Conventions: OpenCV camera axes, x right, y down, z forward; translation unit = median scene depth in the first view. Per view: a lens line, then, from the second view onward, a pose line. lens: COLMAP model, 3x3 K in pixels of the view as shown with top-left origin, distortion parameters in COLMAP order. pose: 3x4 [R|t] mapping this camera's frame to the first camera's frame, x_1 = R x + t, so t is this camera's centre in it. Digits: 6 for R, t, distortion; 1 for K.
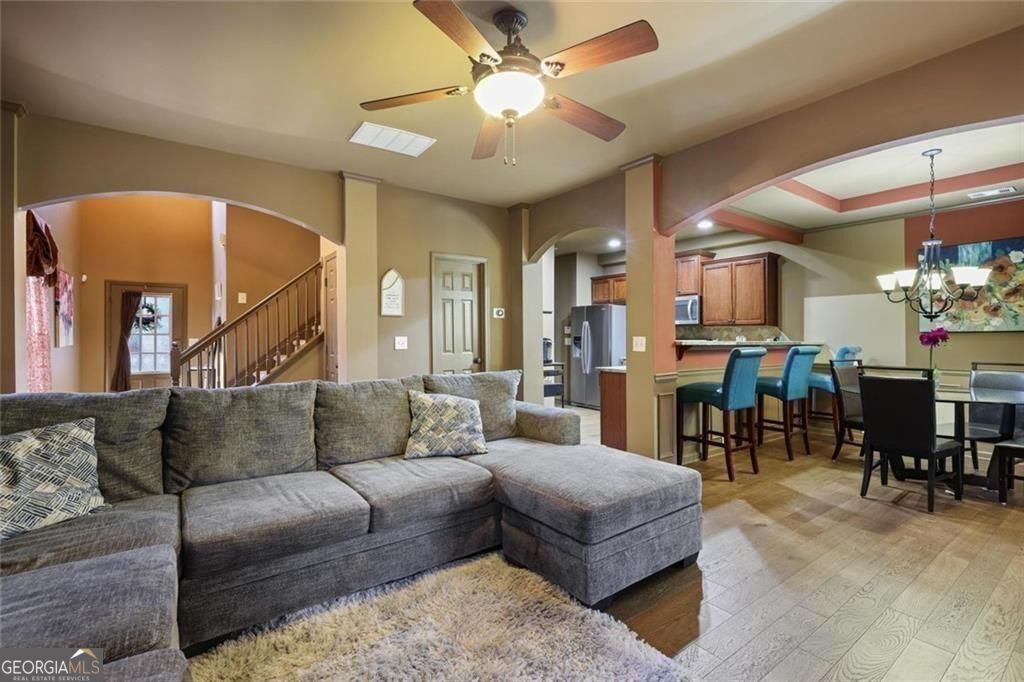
lens RADIAL K [[461.6, 0, 514.4], [0, 461.6, 335.1], [0, 0, 1]] dist [-0.002101, 0.000918]
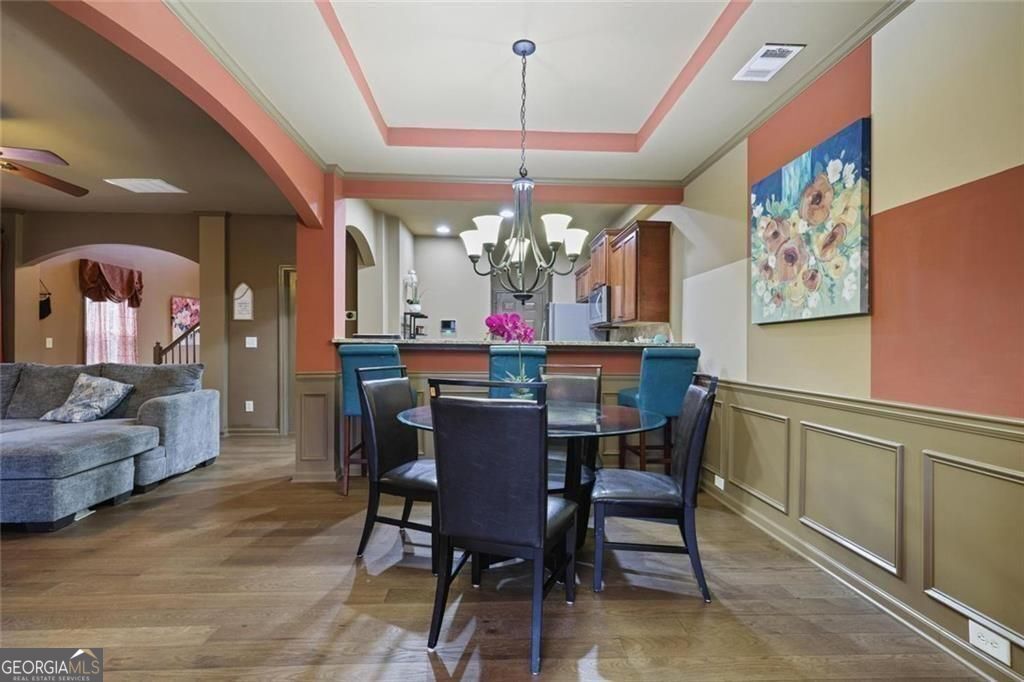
lens RADIAL K [[461.6, 0, 519.5], [0, 461.6, 343.0], [0, 0, 1]] dist [-0.002101, 0.000918]
pose [[0.839118, -0.000228, -0.543950, 0.828322], [-0.002519, 0.999988, -0.004305, 0.018454], [0.543944, 0.004983, 0.839107, 0.295261]]
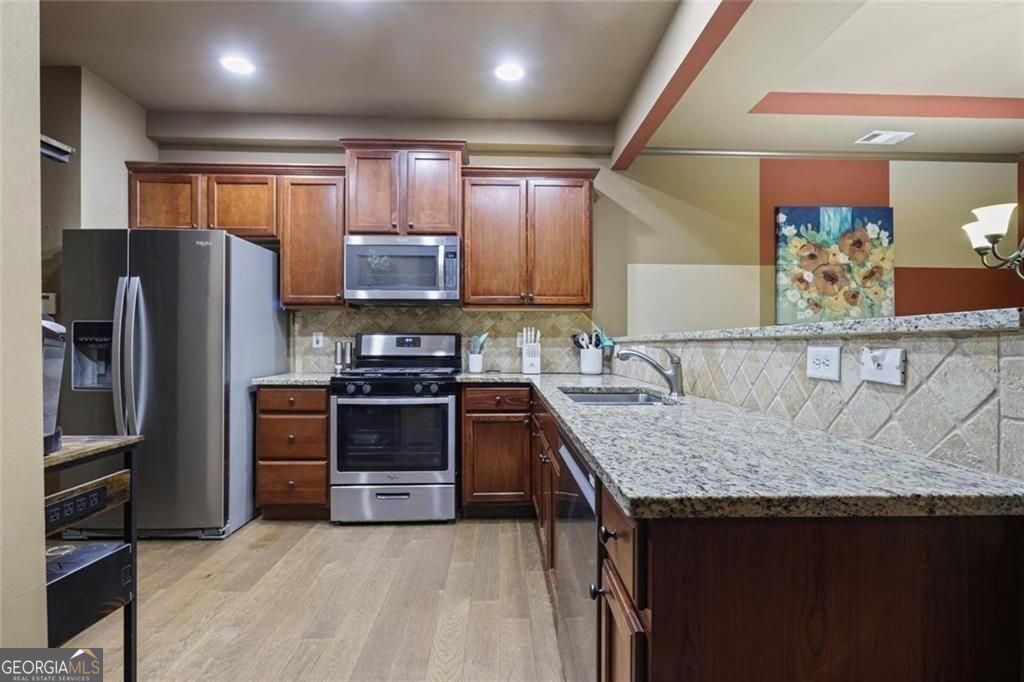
lens RADIAL K [[509.6, 0, 515.1], [0, 509.6, 344.1], [0, 0, 1]] dist [0.003874, -0.000654]
pose [[0.563051, -0.002086, 0.826420, 0.012224], [-0.007875, 0.999938, 0.007890, 0.017859], [-0.826385, -0.010951, 0.562999, 0.780023]]
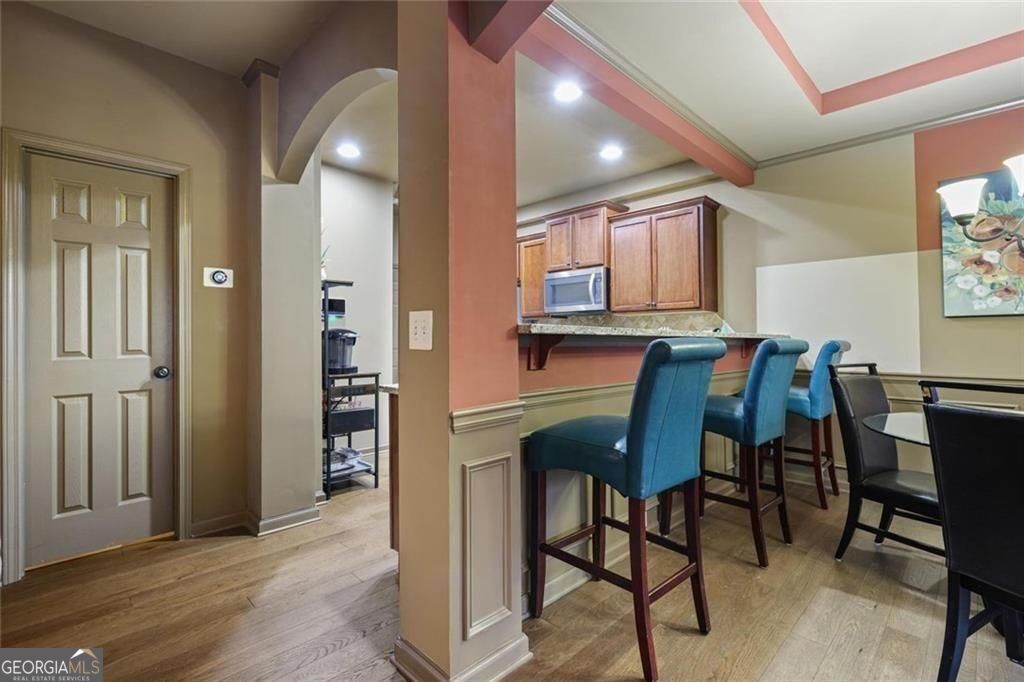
lens RADIAL K [[461.6, 0, 515.8], [0, 461.6, 328.3], [0, 0, 1]] dist [-0.002101, 0.000918]
pose [[0.988844, 0.001492, 0.148945, 0.203275], [0.001315, 0.999823, -0.018749, 0.017143], [-0.148947, 0.018735, 0.988668, 0.424287]]
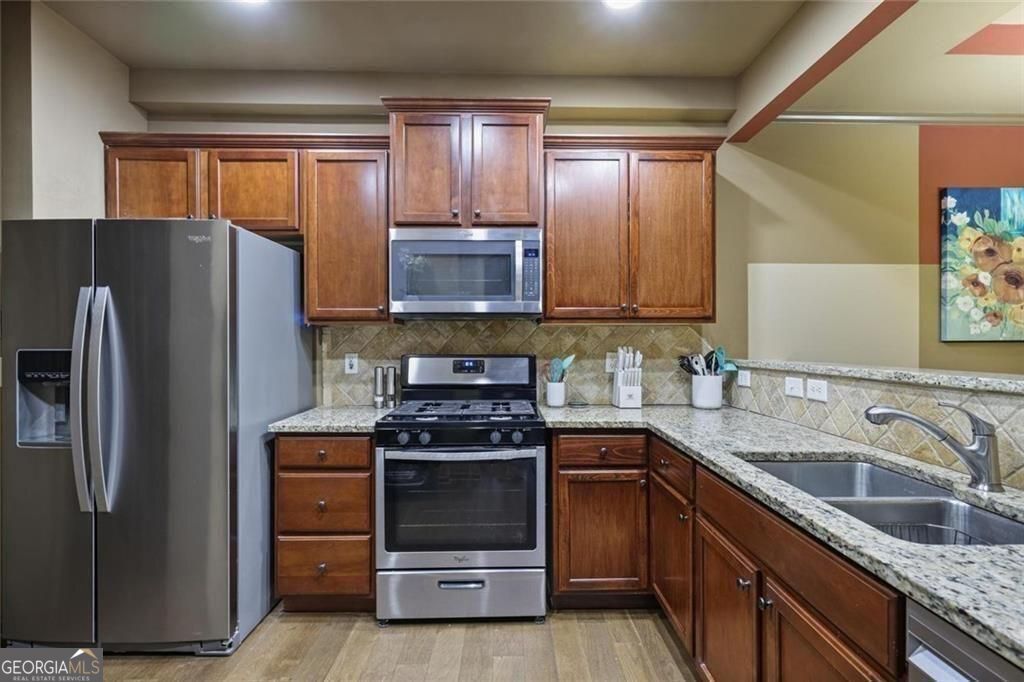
lens RADIAL K [[503.8, 0, 516.9], [0, 503.8, 346.0], [0, 0, 1]] dist [0.003831, 0.000596]
pose [[0.575681, -0.009402, 0.817620, 0.093811], [-0.004218, 0.999886, 0.014467, -0.005957], [-0.817663, -0.011777, 0.575576, 0.932508]]
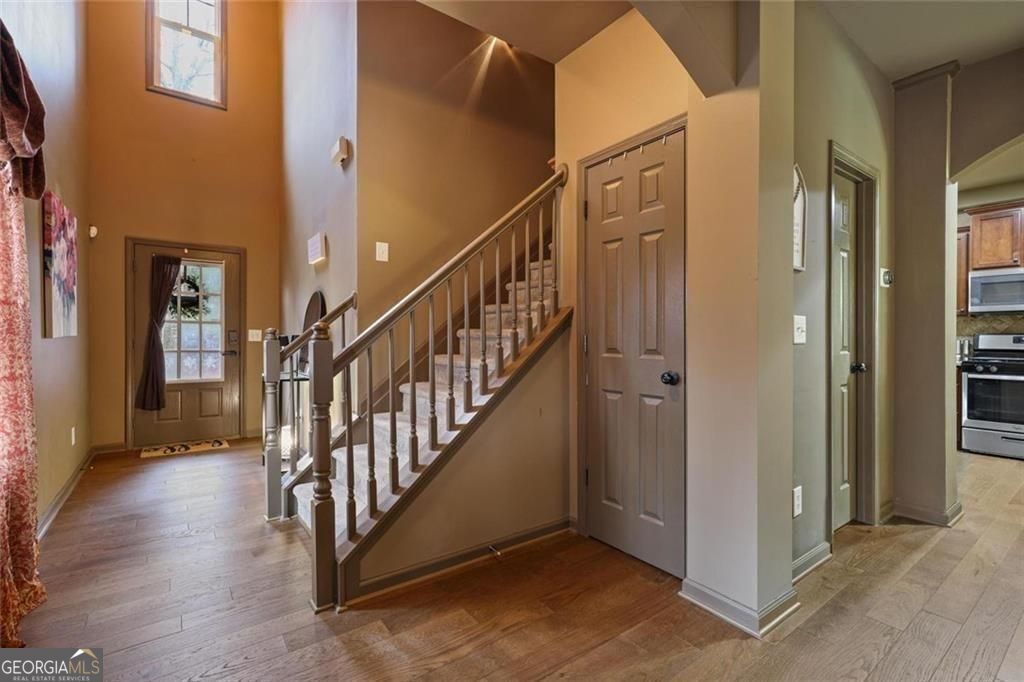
lens RADIAL K [[461.6, 0, 513.6], [0, 461.6, 340.6], [0, 0, 1]] dist [-0.002101, 0.000918]
pose [[0.999983, 0.005799, 0.000782, -0.432286], [-0.005805, 0.999947, 0.008484, 0.020709], [-0.000733, -0.008488, 0.999964, 0.444219]]
